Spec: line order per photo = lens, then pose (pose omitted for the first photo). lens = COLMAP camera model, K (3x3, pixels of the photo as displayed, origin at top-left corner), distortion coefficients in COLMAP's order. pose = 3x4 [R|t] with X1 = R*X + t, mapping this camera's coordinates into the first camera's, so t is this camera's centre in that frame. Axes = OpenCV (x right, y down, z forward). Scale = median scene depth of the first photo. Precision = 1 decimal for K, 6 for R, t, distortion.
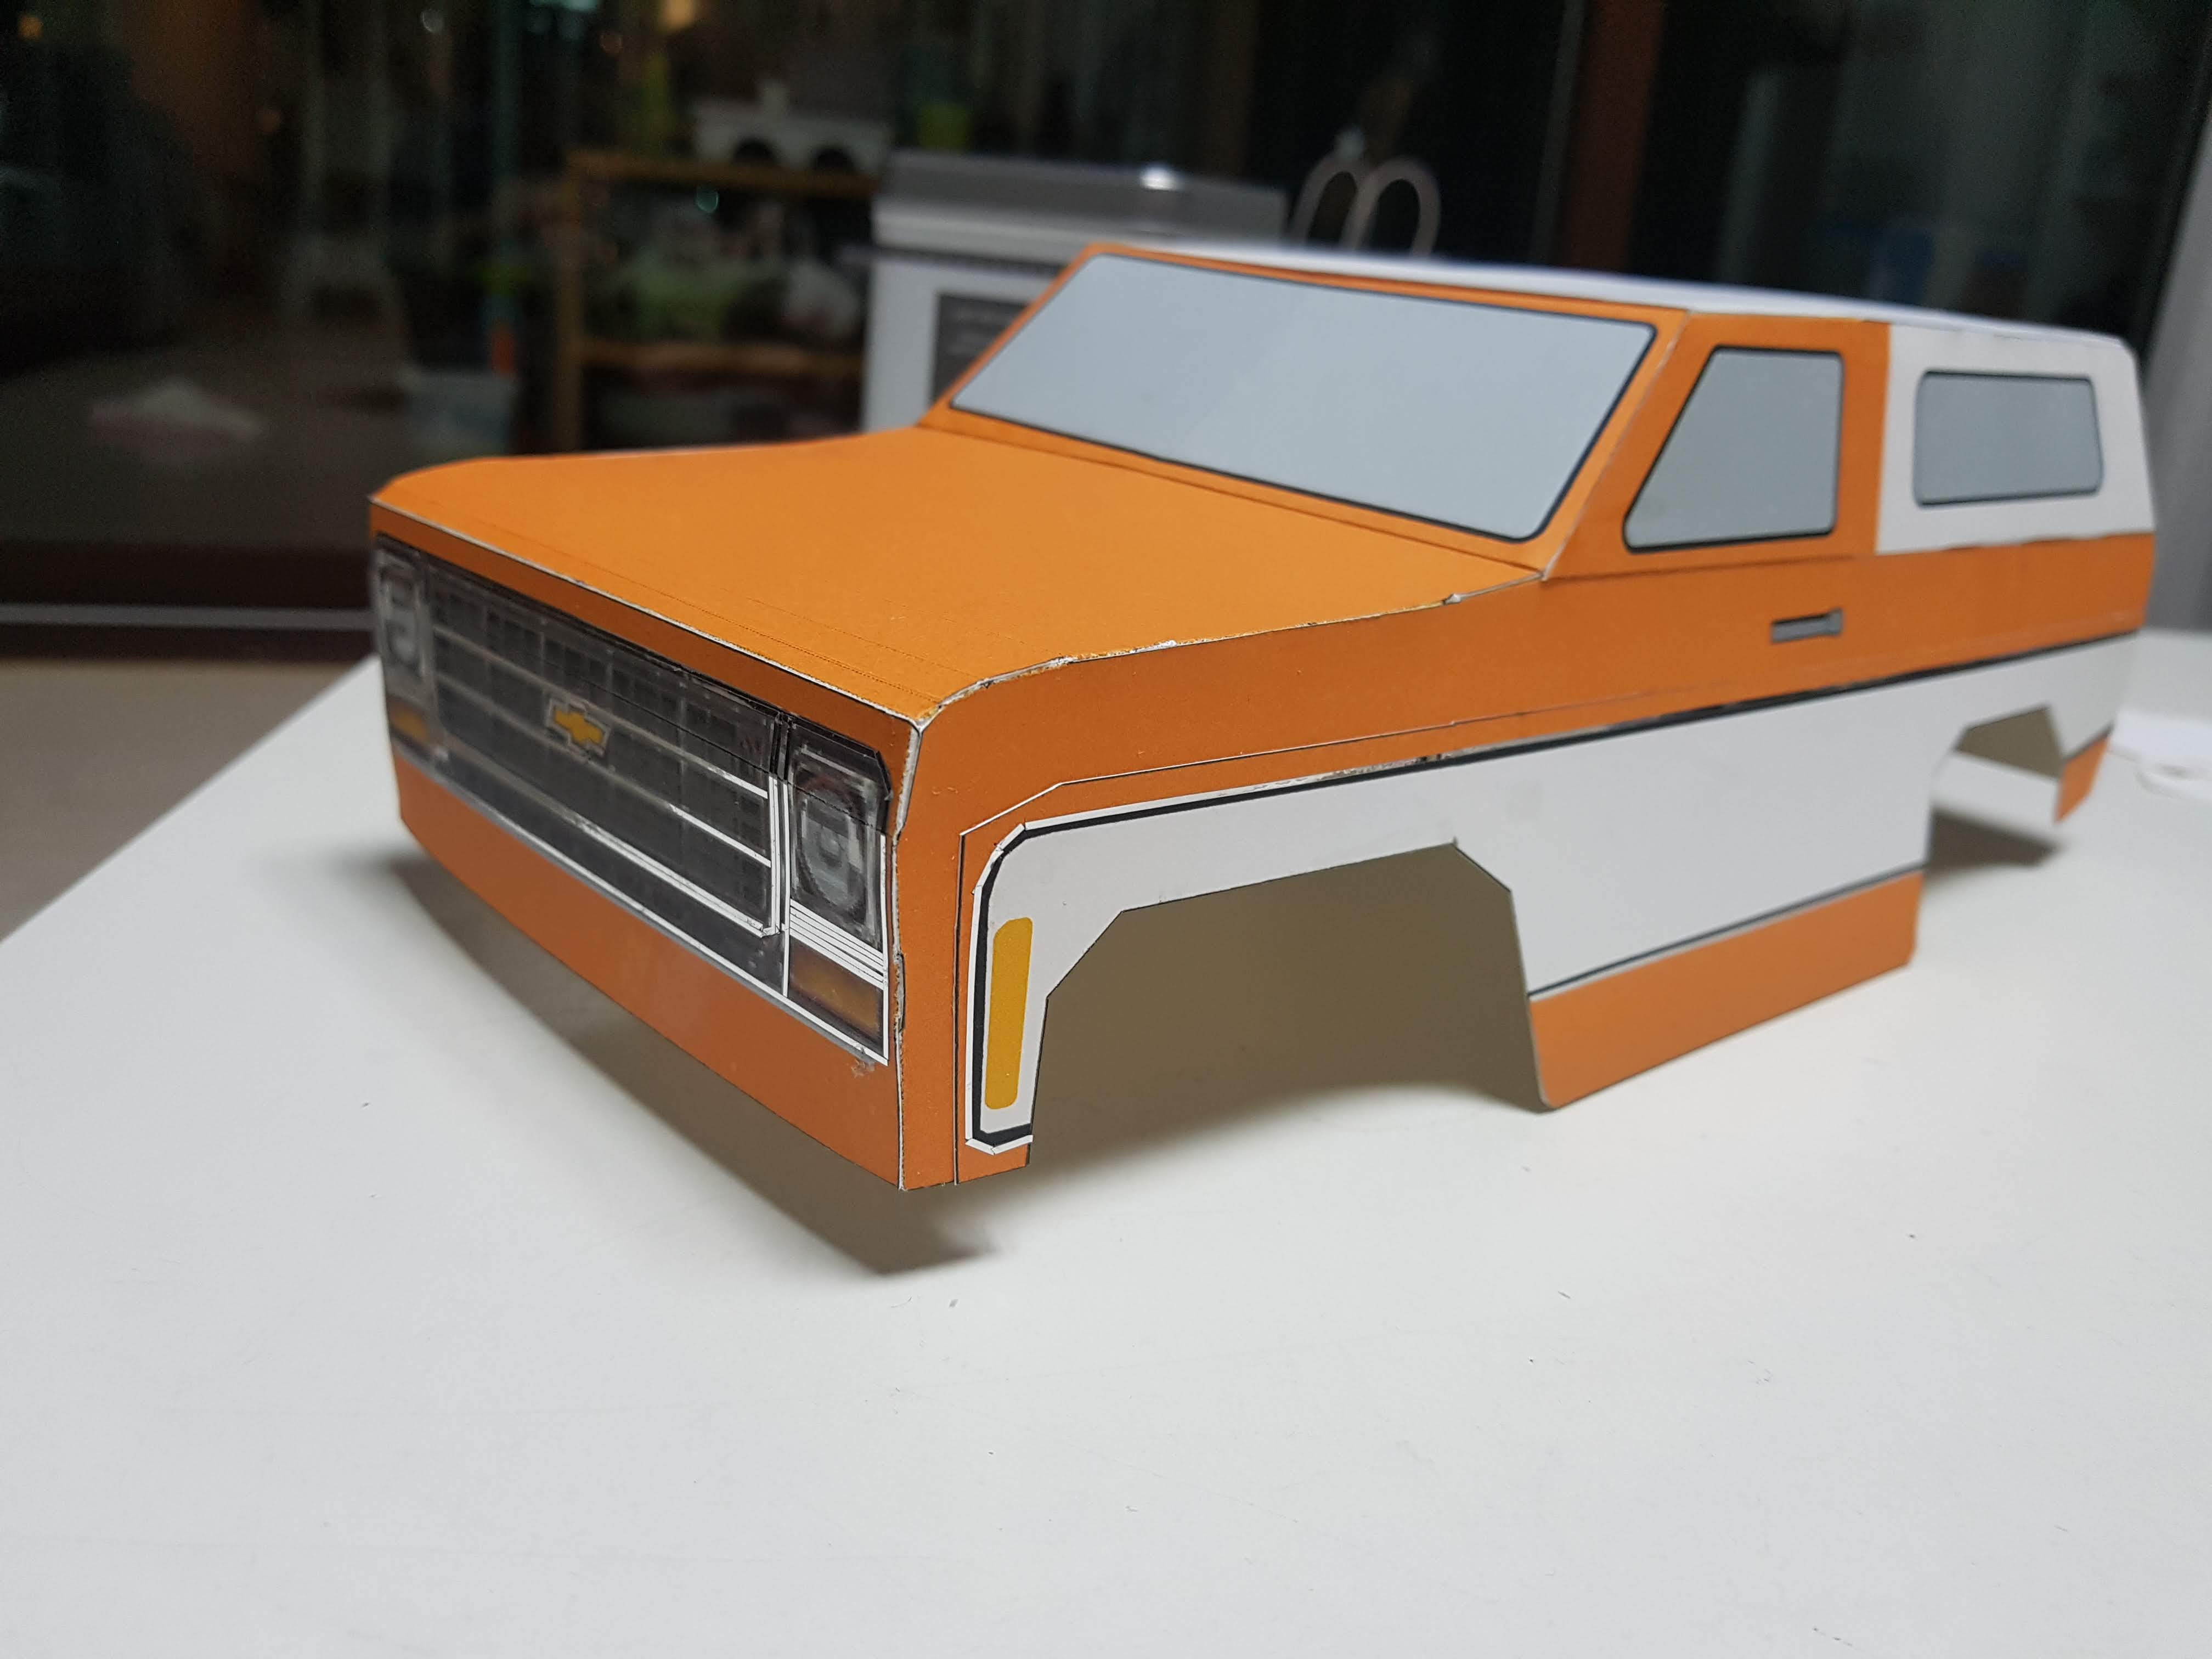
lens RADIAL K [[1705.6, 0, 1094.8], [0, 1705.6, 845.0], [0, 0, 1]] dist [-0.026927, 0.000721]
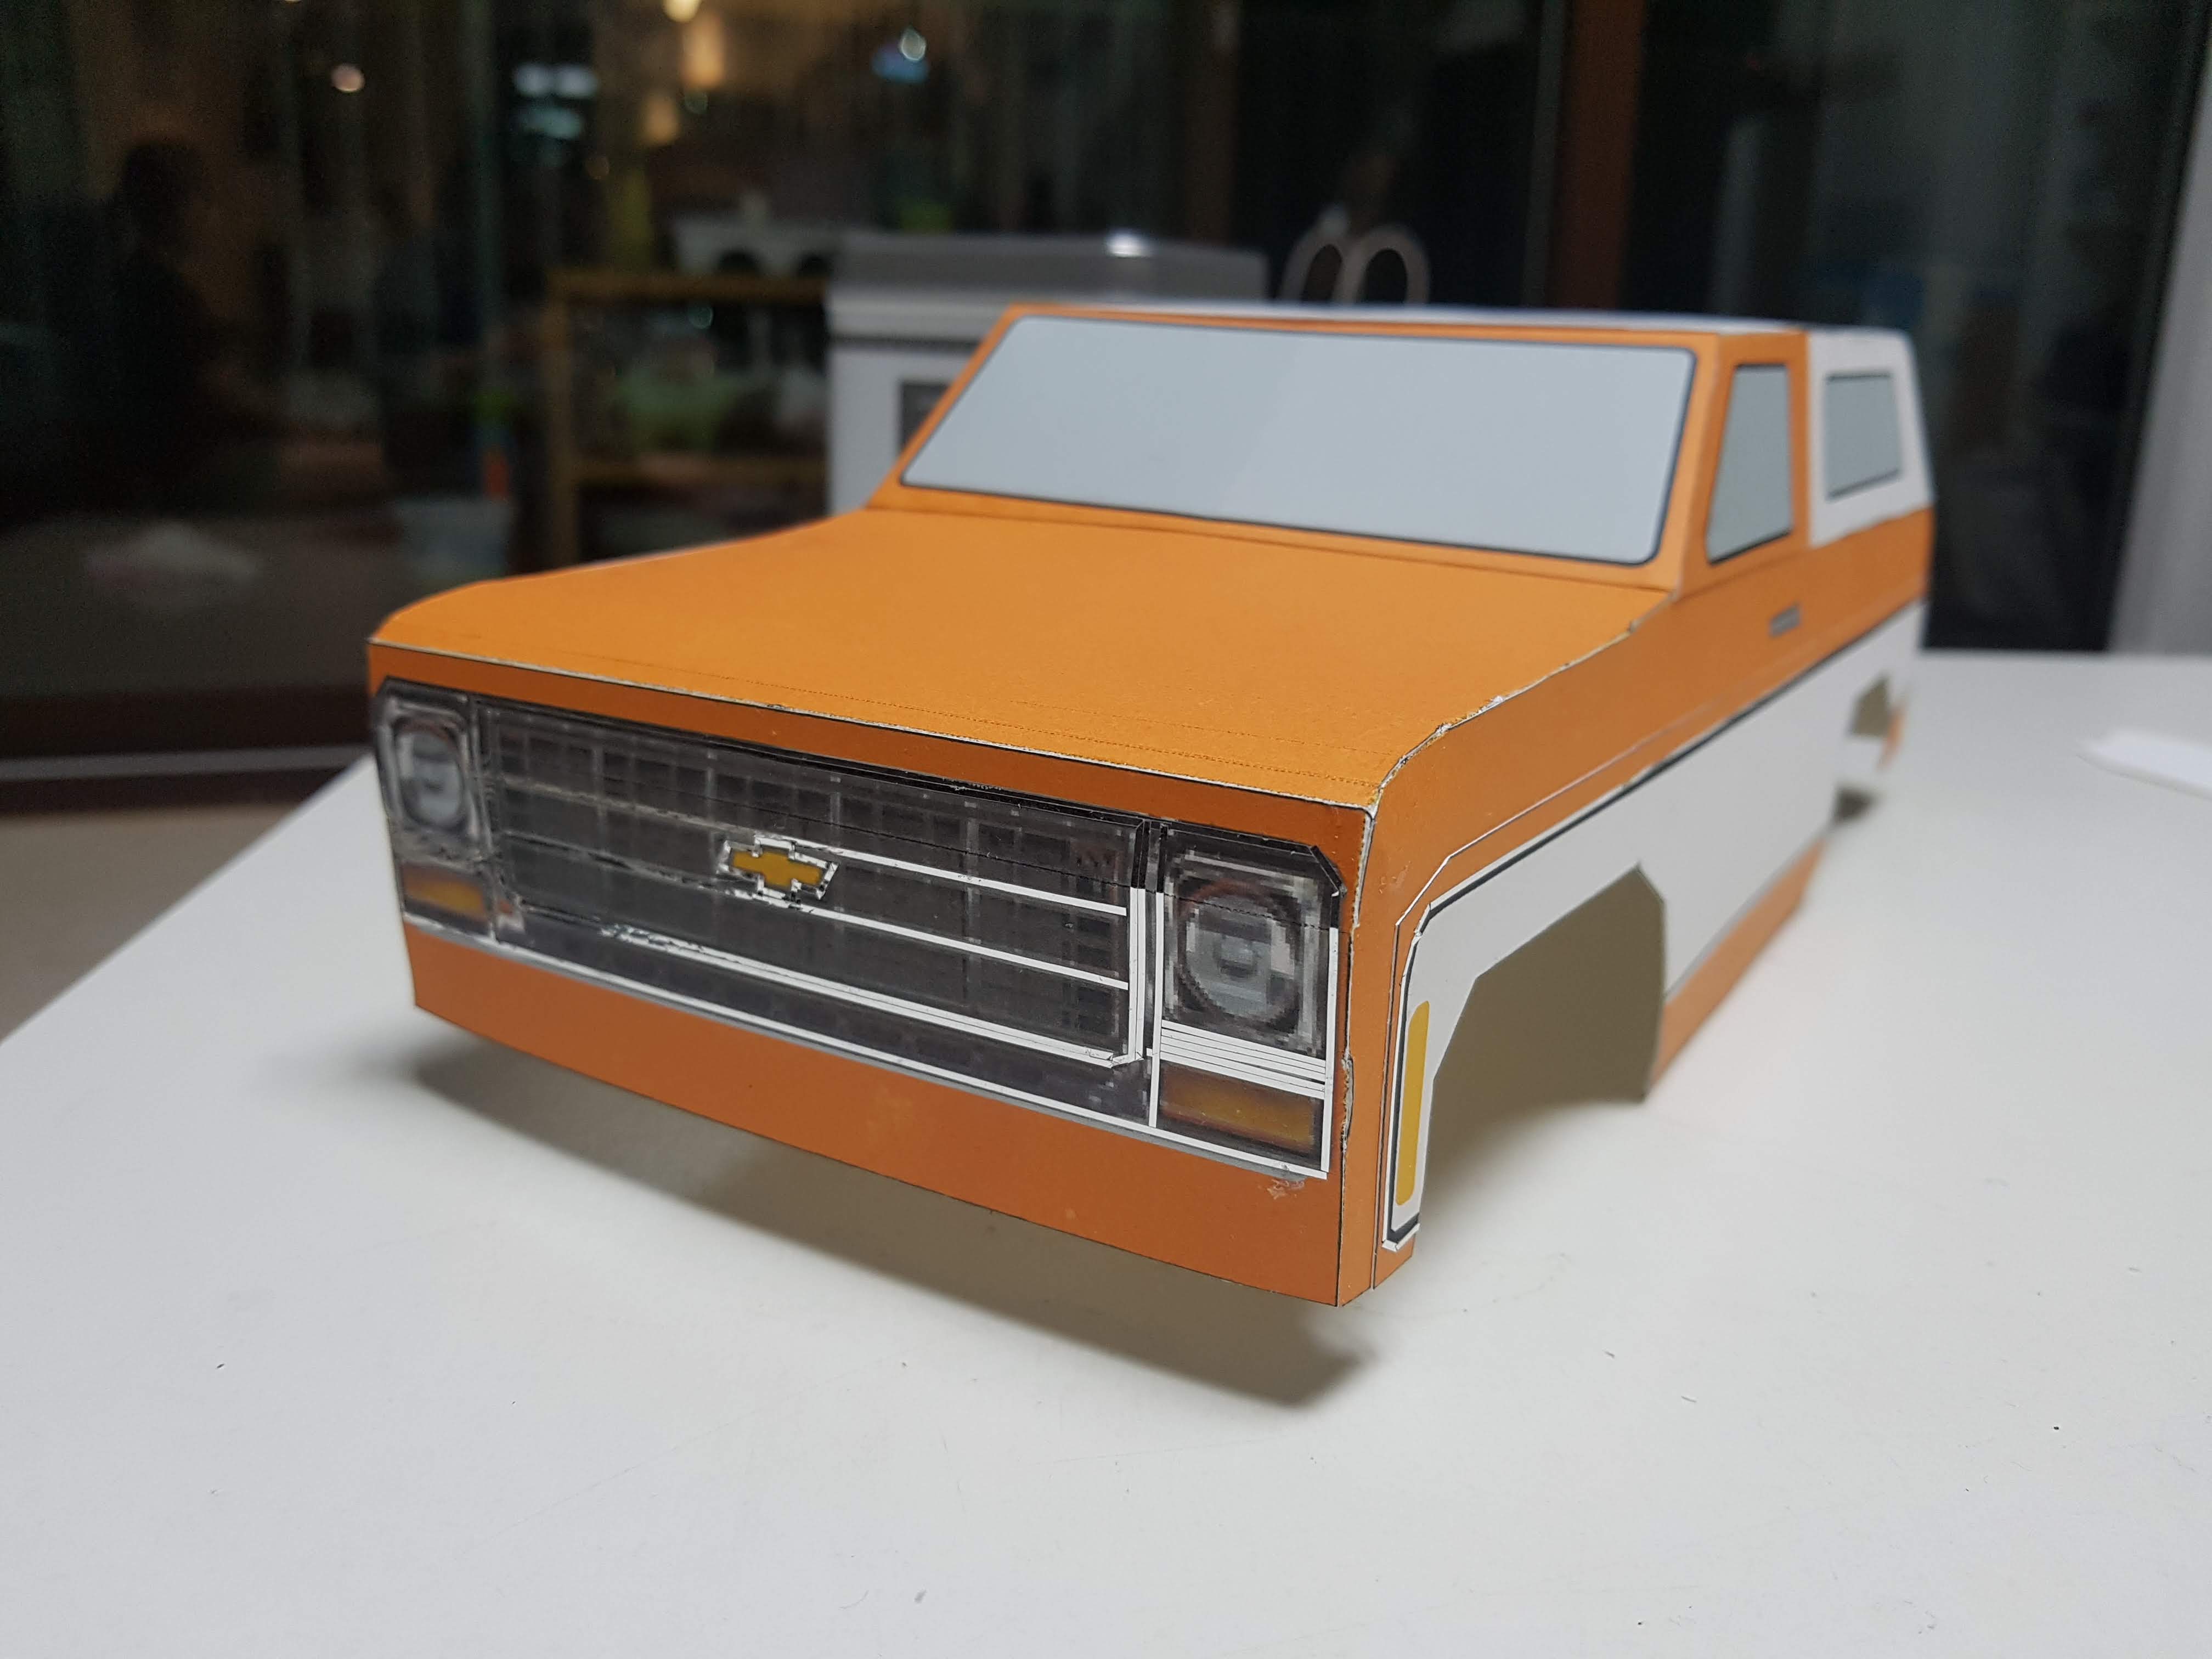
lens RADIAL K [[1705.6, 0, 1121.4], [0, 1705.6, 814.4], [0, 0, 1]] dist [-0.026927, 0.000721]
pose [[0.955261, -0.128075, 0.266596, -0.377808], [0.141032, 0.989552, -0.029954, -0.046971], [-0.259974, 0.066213, 0.963343, 0.099320]]
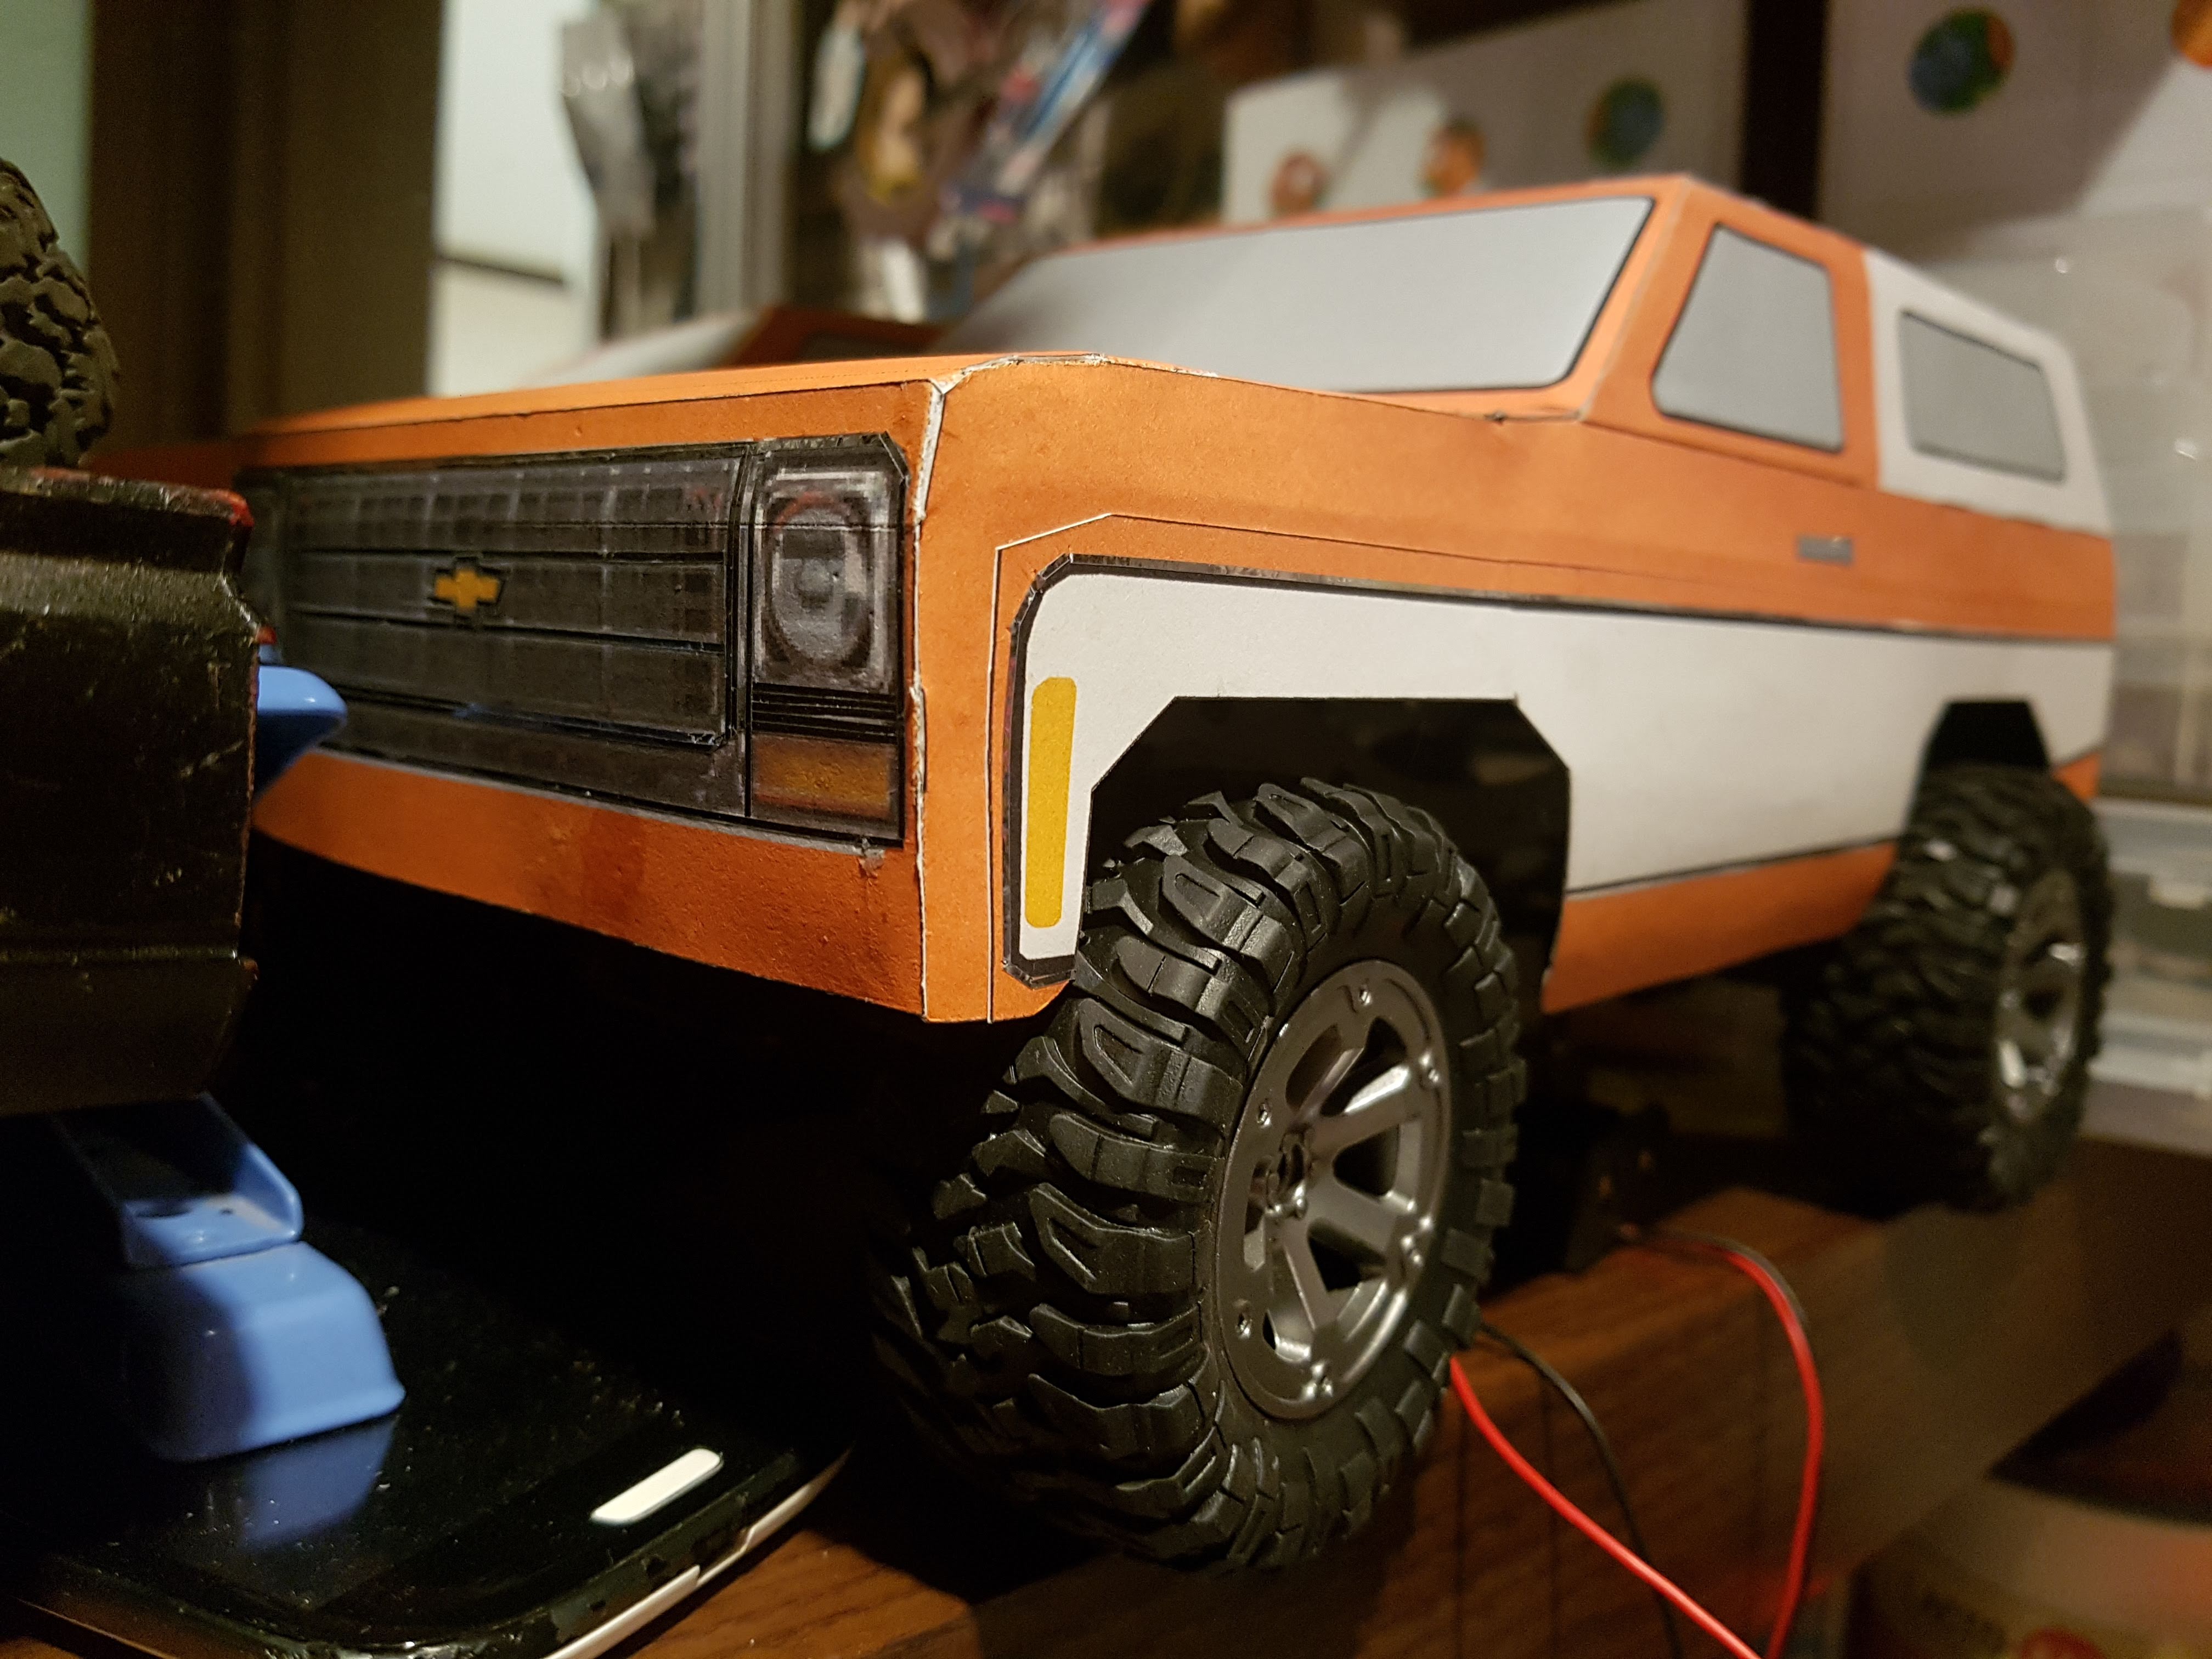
lens RADIAL K [[1705.6, 0, 1091.1], [0, 1705.6, 827.4], [0, 0, 1]] dist [-0.026927, 0.000721]
pose [[0.994573, -0.037137, 0.097189, -0.092131], [0.055014, 0.980571, -0.188290, 0.219935], [-0.088308, 0.192615, 0.977293, 0.207434]]
